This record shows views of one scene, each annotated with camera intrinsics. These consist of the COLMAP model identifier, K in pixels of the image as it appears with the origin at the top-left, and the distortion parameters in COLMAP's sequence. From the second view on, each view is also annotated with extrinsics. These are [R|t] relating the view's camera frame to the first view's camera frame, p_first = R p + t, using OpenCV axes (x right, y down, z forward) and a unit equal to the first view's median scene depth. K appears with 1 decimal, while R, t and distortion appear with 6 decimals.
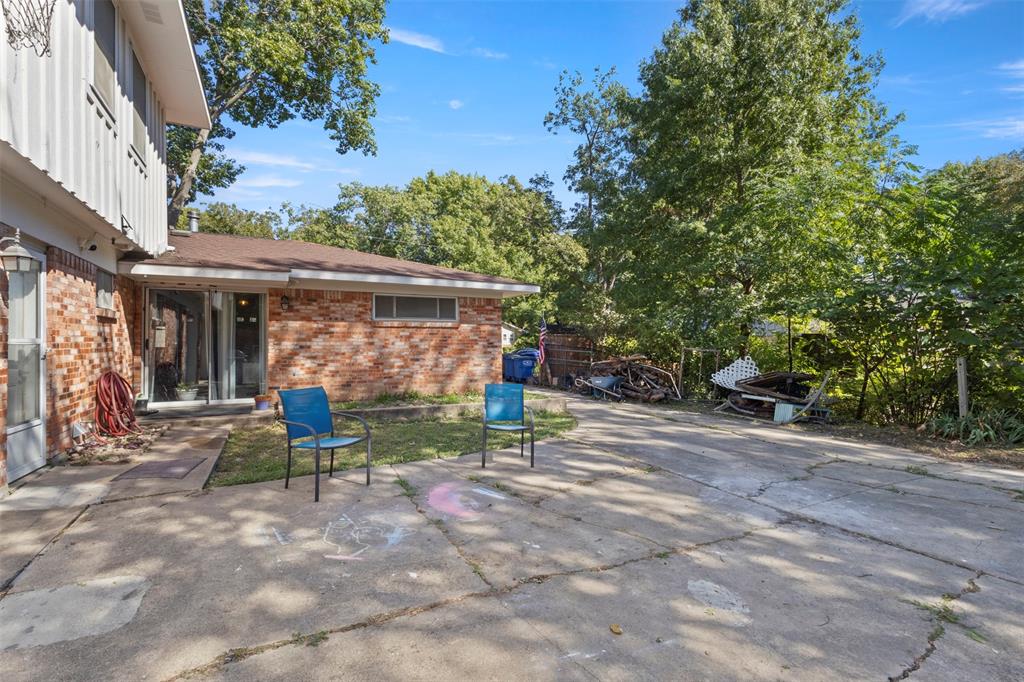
lens RADIAL K [[472.6, 0, 519.0], [0, 472.6, 337.5], [0, 0, 1]] dist [0.000647, 0.000132]
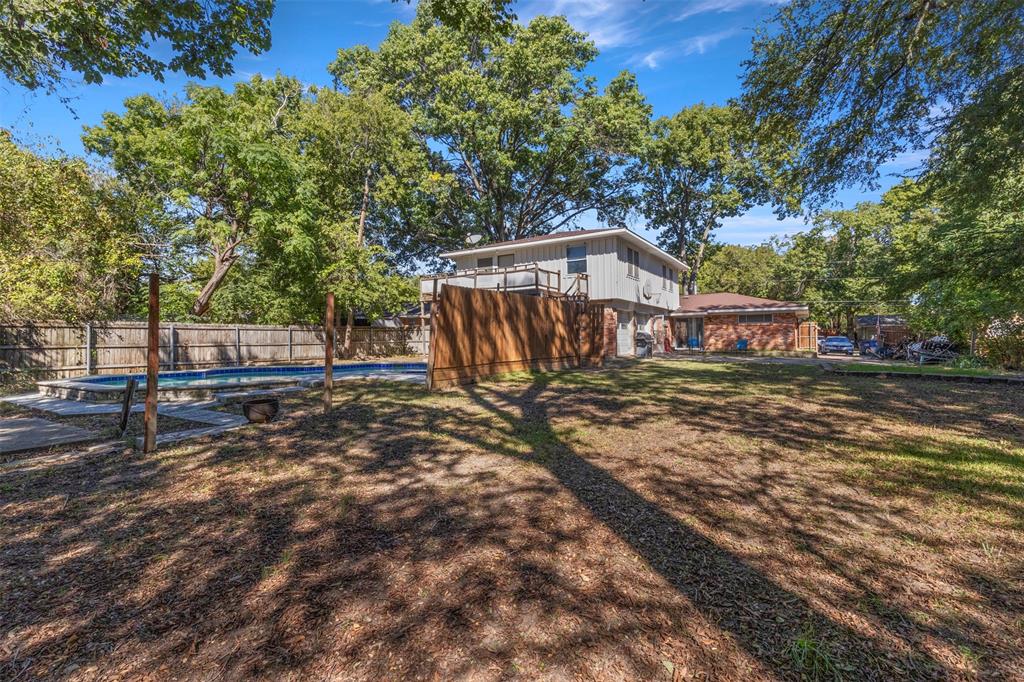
lens RADIAL K [[472.6, 0, 516.5], [0, 472.6, 339.1], [0, 0, 1]] dist [0.000647, 0.000132]
pose [[0.498175, -0.009929, -0.867019, 1.707983], [0.015752, 0.999873, -0.002399, 0.049420], [0.866933, -0.012462, 0.498269, -1.822400]]
